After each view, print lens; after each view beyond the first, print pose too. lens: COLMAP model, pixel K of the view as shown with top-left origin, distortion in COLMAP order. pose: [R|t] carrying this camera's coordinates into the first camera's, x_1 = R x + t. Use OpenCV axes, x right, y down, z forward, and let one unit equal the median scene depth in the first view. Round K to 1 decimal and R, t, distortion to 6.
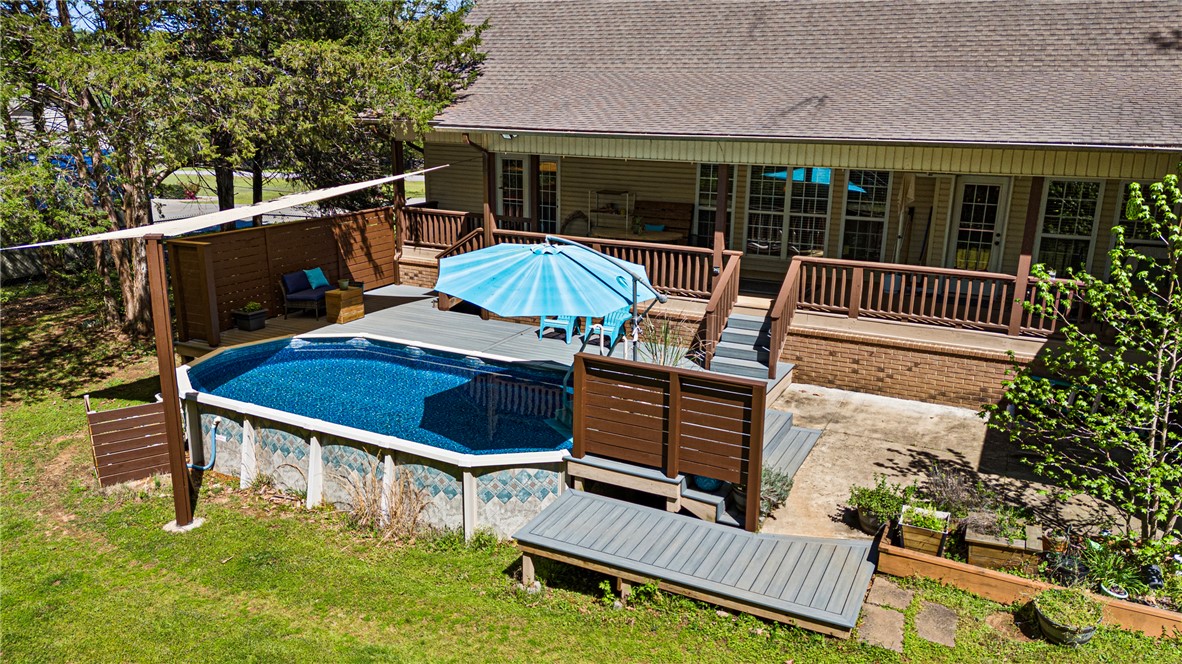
lens RADIAL K [[855.8, 0, 591.0], [0, 855.8, 332.0], [0, 0, 1]] dist [0.043020, -0.001963]
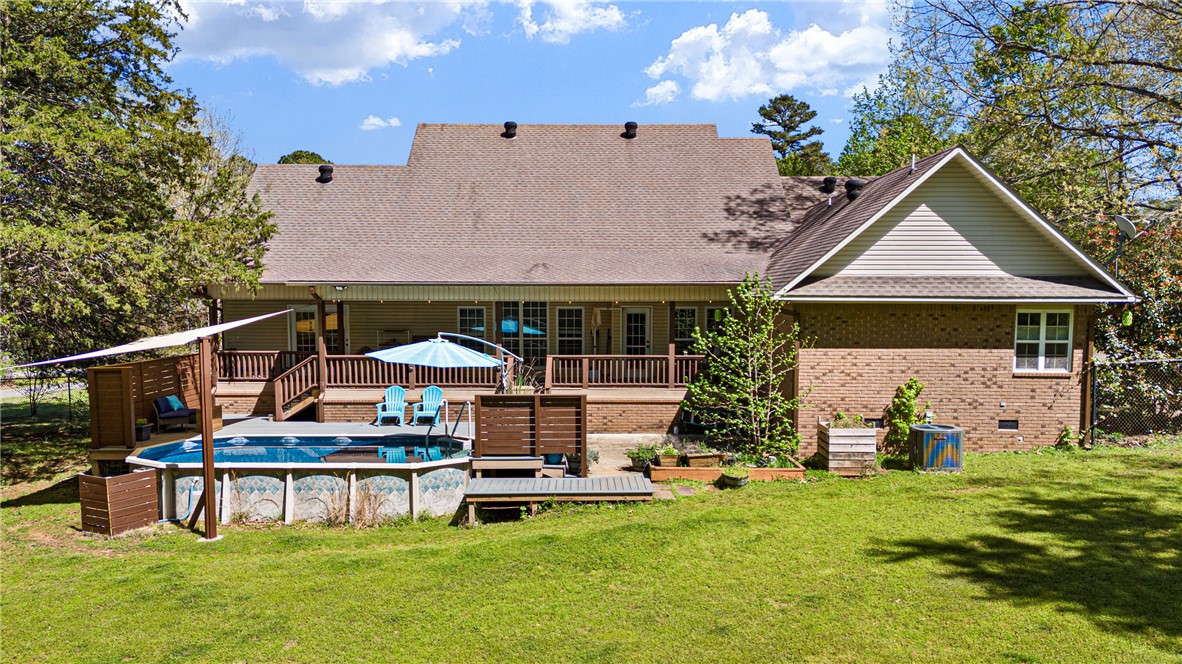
lens RADIAL K [[864.7, 0, 589.6], [0, 864.7, 374.1], [0, 0, 1]] dist [0.039777, -0.003785]
pose [[0.889074, -0.051160, 0.454895, -0.464686], [0.130308, 0.980907, -0.144365, 0.205509], [-0.438824, 0.187628, 0.878766, -0.498005]]
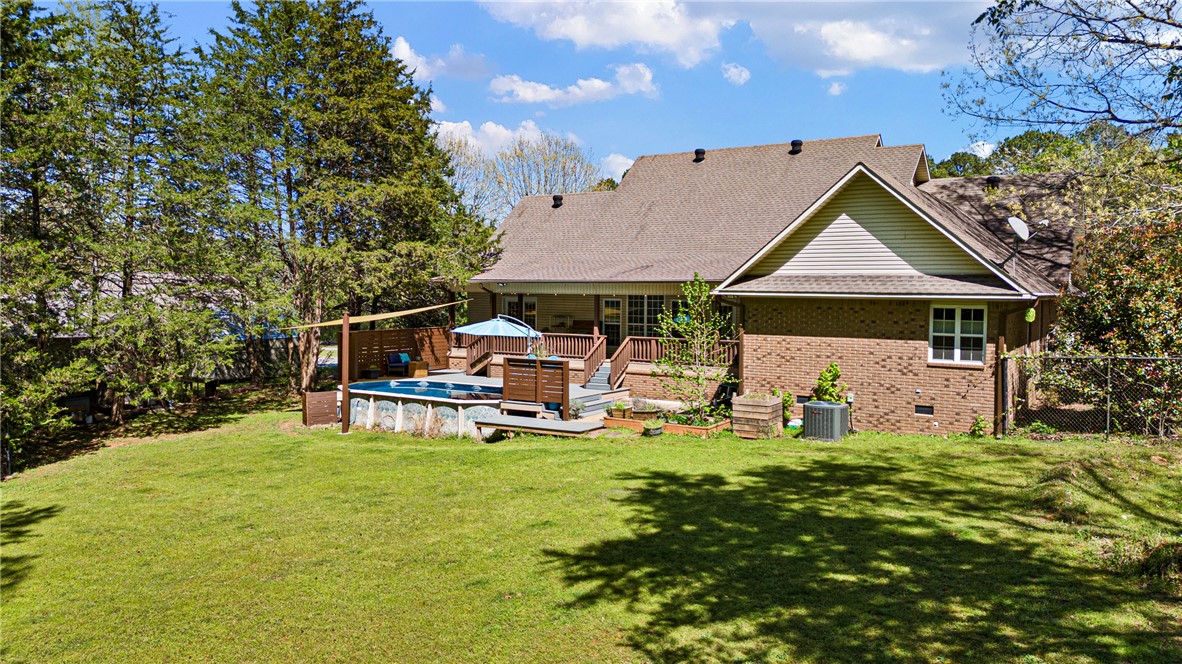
lens RADIAL K [[861.3, 0, 609.7], [0, 861.3, 331.5], [0, 0, 1]] dist [0.042933, -0.000638]
pose [[0.997179, 0.000390, -0.075059, 0.371819], [-0.017093, 0.974895, -0.222008, 0.392400], [0.073088, 0.222665, 0.972152, -1.126885]]
